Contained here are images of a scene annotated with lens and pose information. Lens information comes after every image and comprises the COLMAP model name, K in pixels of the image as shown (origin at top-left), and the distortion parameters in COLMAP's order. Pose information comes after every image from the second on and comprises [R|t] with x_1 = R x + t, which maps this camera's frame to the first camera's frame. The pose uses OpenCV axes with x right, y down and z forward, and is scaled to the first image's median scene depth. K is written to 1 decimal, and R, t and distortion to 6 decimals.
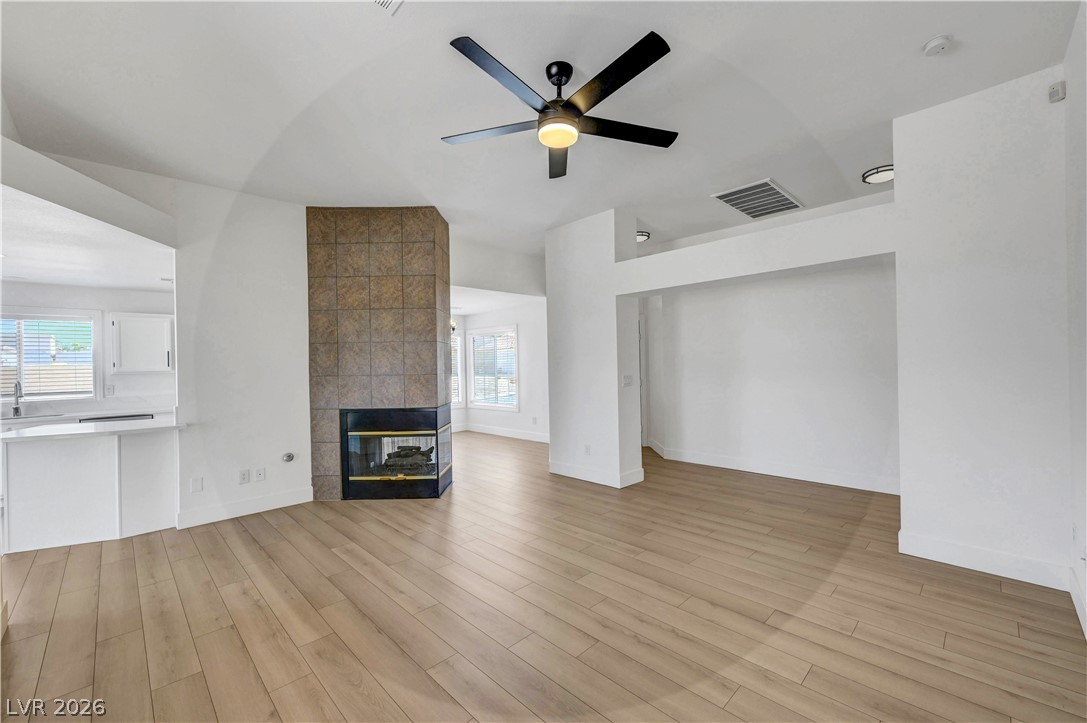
lens RADIAL K [[442.4, 0, 548.7], [0, 442.4, 364.2], [0, 0, 1]] dist [-0.002496, -0.000419]
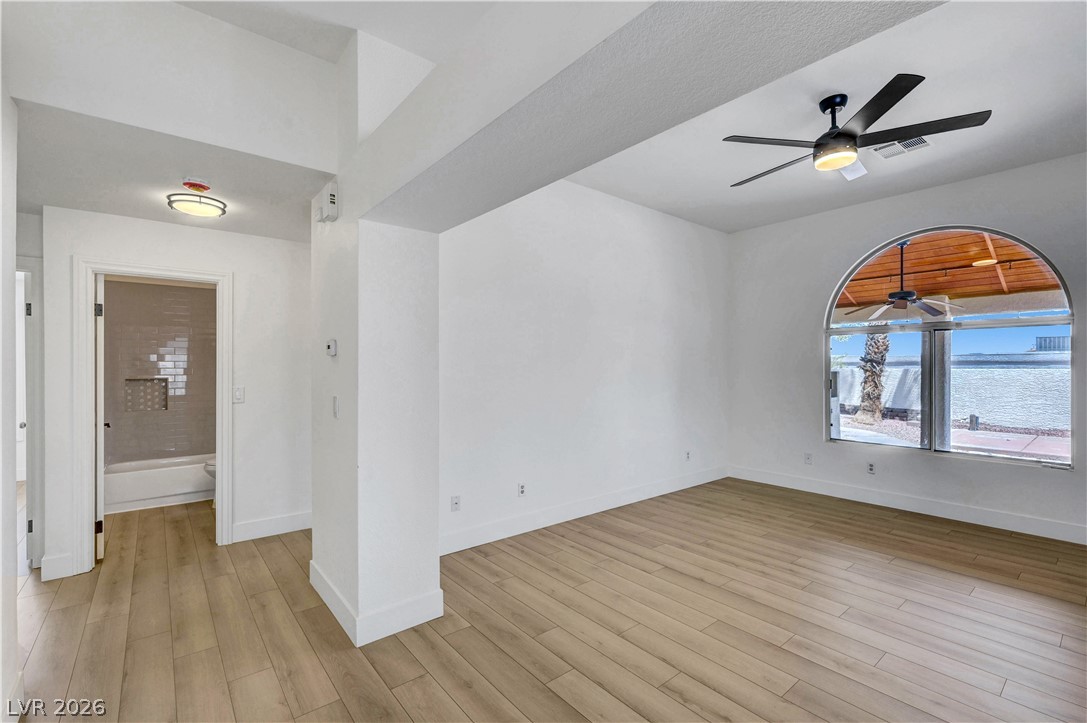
lens RADIAL K [[477.6, 0, 547.5], [0, 477.6, 365.2], [0, 0, 1]] dist [-0.001043, -0.000278]
pose [[-0.995029, 0.023590, 0.096746, 0.345946], [0.023416, 0.999721, -0.002932, -0.011730], [-0.096789, -0.000652, -0.995305, 1.235628]]
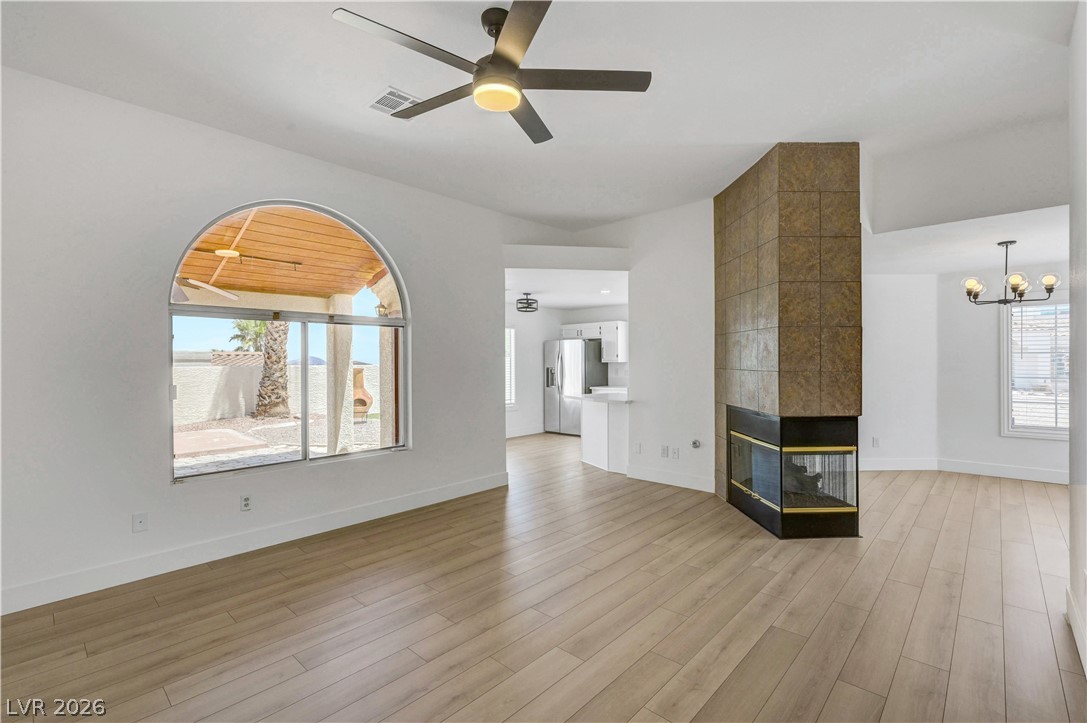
lens RADIAL K [[486.3, 0, 547.4], [0, 486.3, 363.2], [0, 0, 1]] dist [0.000352, 0.000073]
pose [[0.044229, 0.025451, -0.998697, 0.538812], [0.004238, 0.999662, 0.025663, -0.014690], [0.999012, -0.005368, 0.044106, 0.575656]]
